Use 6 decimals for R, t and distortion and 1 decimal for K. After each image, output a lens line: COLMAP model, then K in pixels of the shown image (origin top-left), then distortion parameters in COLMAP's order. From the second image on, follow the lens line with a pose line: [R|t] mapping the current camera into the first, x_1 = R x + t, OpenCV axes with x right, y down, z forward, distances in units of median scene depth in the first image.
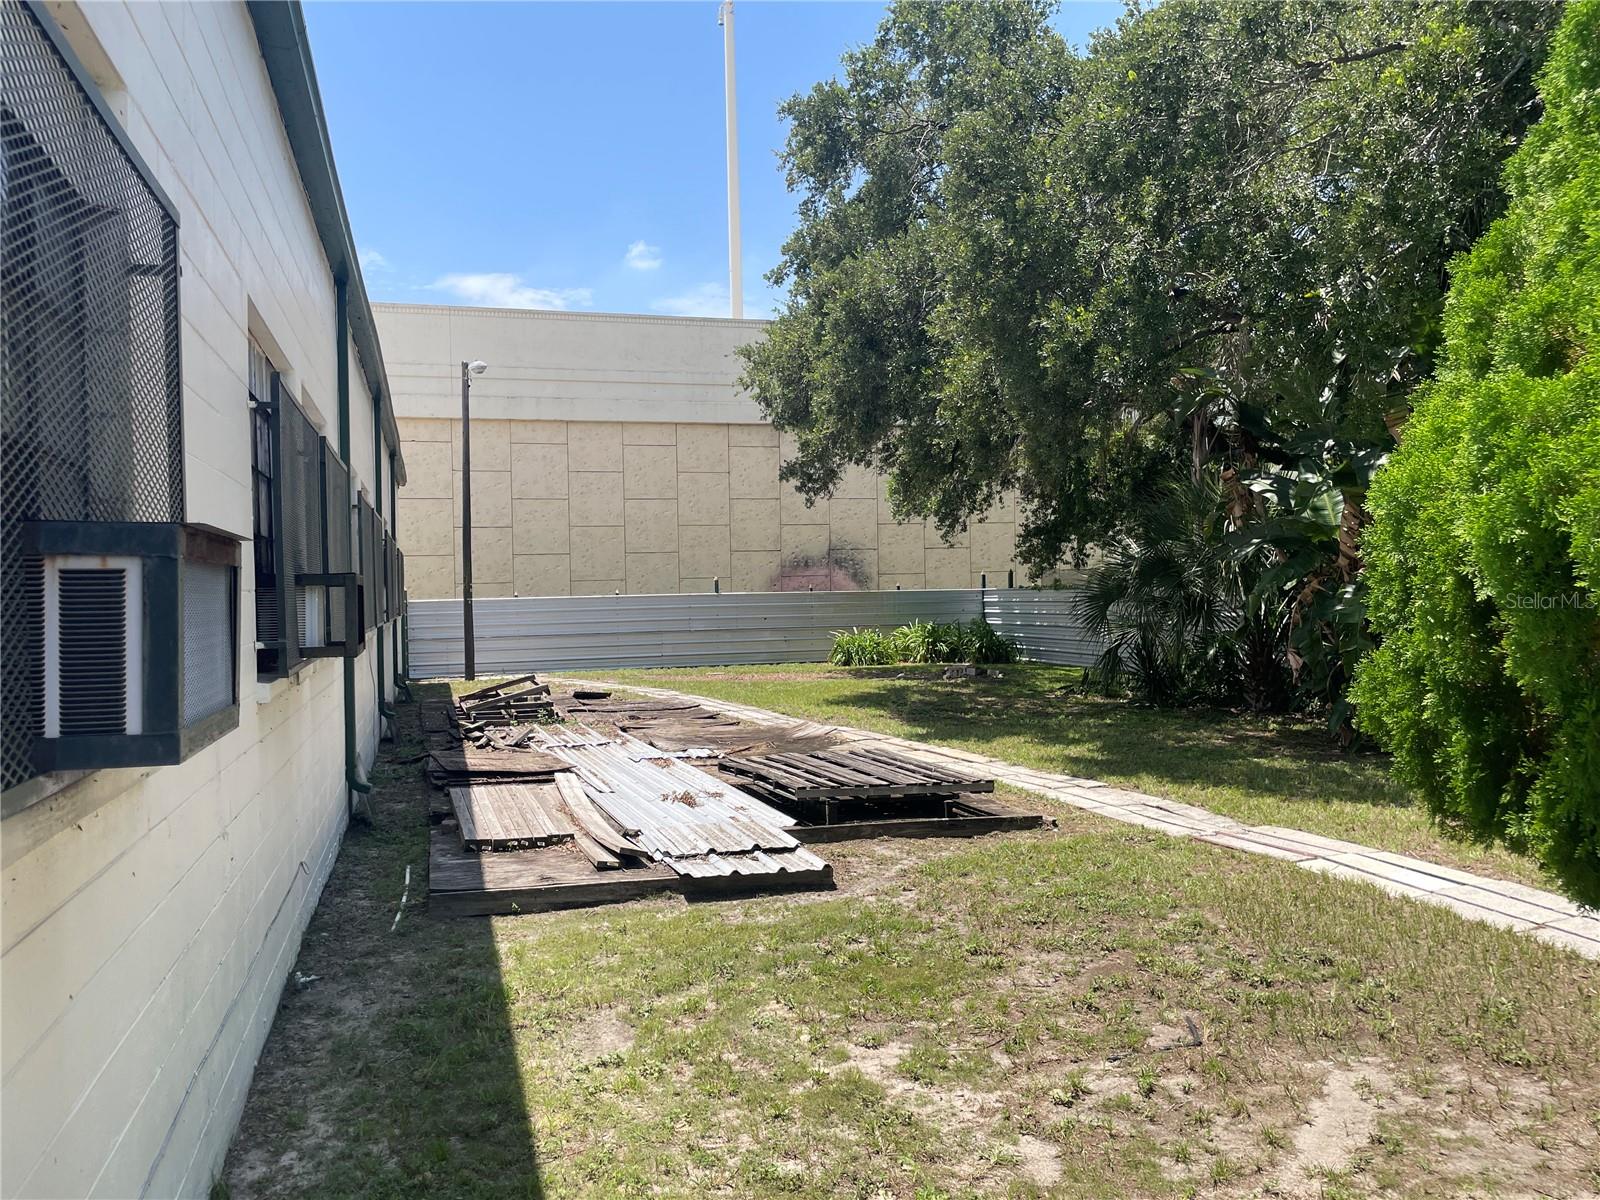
lens RADIAL K [[1224.9, 0, 796.4], [0, 1224.9, 585.5], [0, 0, 1]] dist [0.082063, -0.109801]
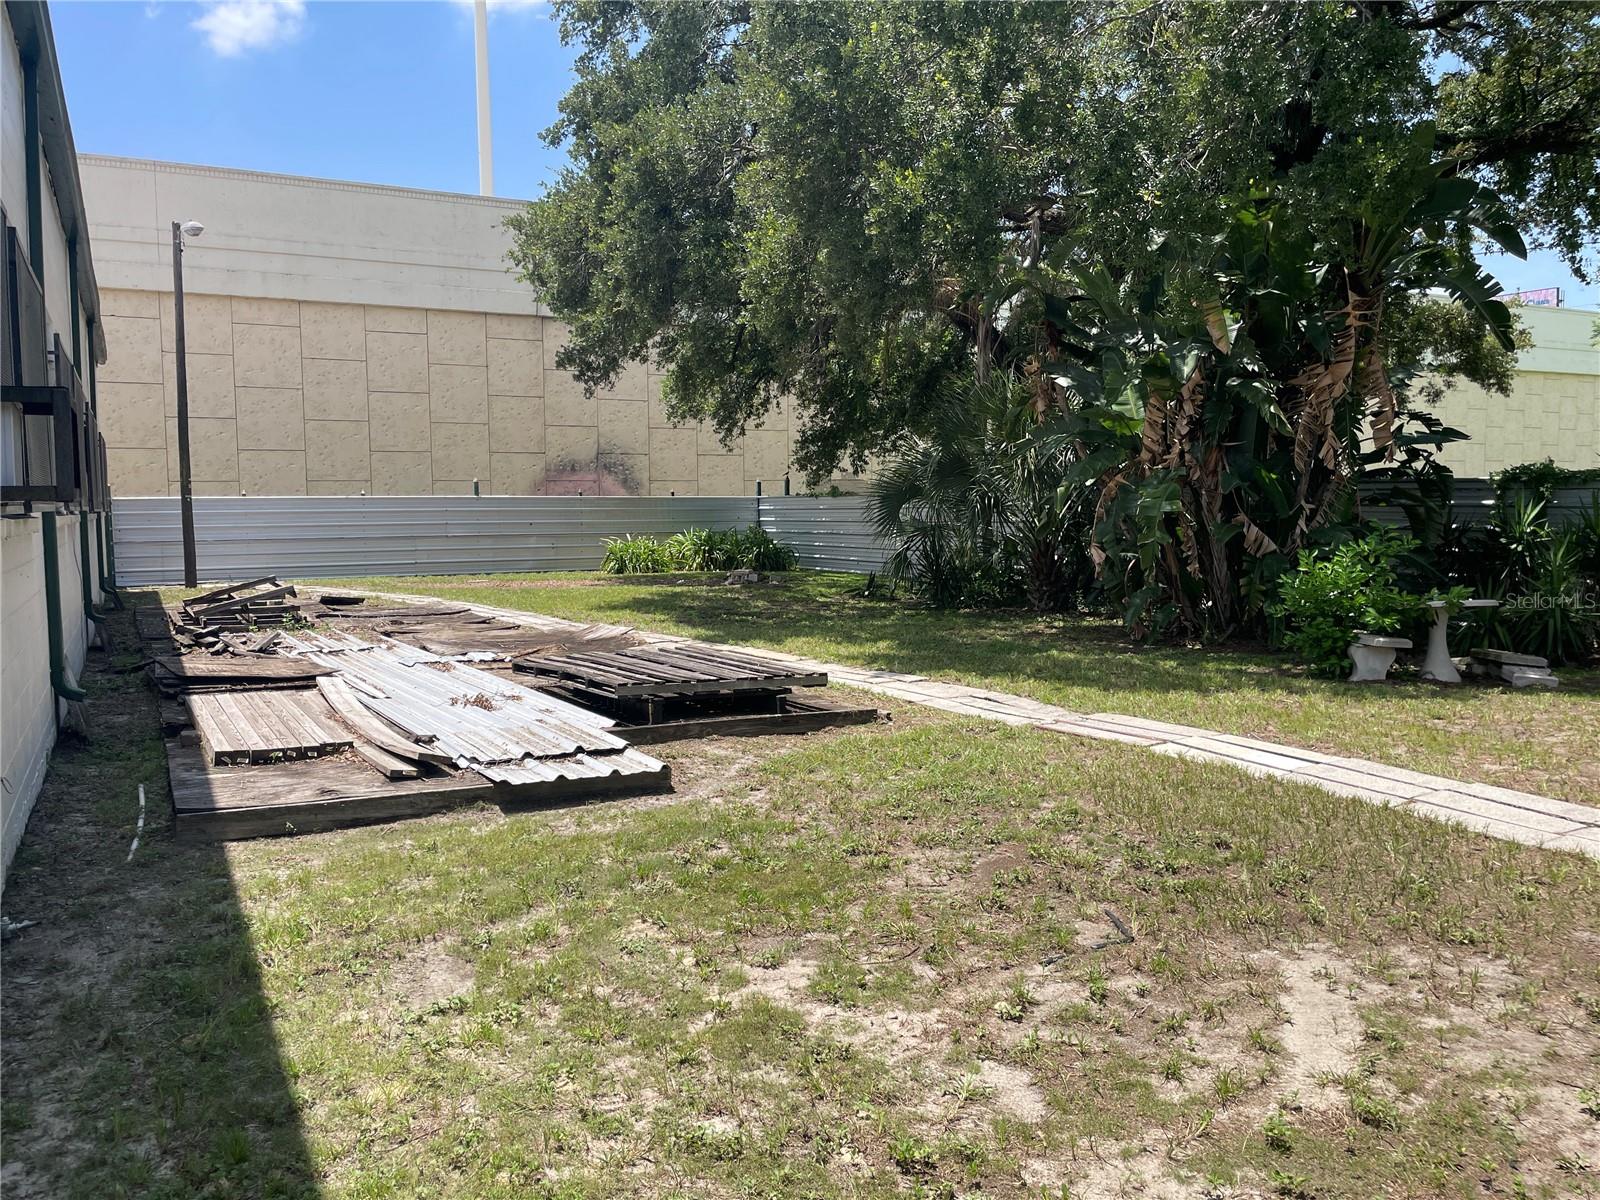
lens RADIAL K [[1224.9, 0, 800.7], [0, 1224.9, 594.4], [0, 0, 1]] dist [0.082063, -0.109801]
pose [[0.979241, -0.002275, 0.202686, -0.049253], [-0.012761, 0.997262, 0.072843, 0.033363], [-0.202297, -0.073917, 0.976531, 0.109998]]
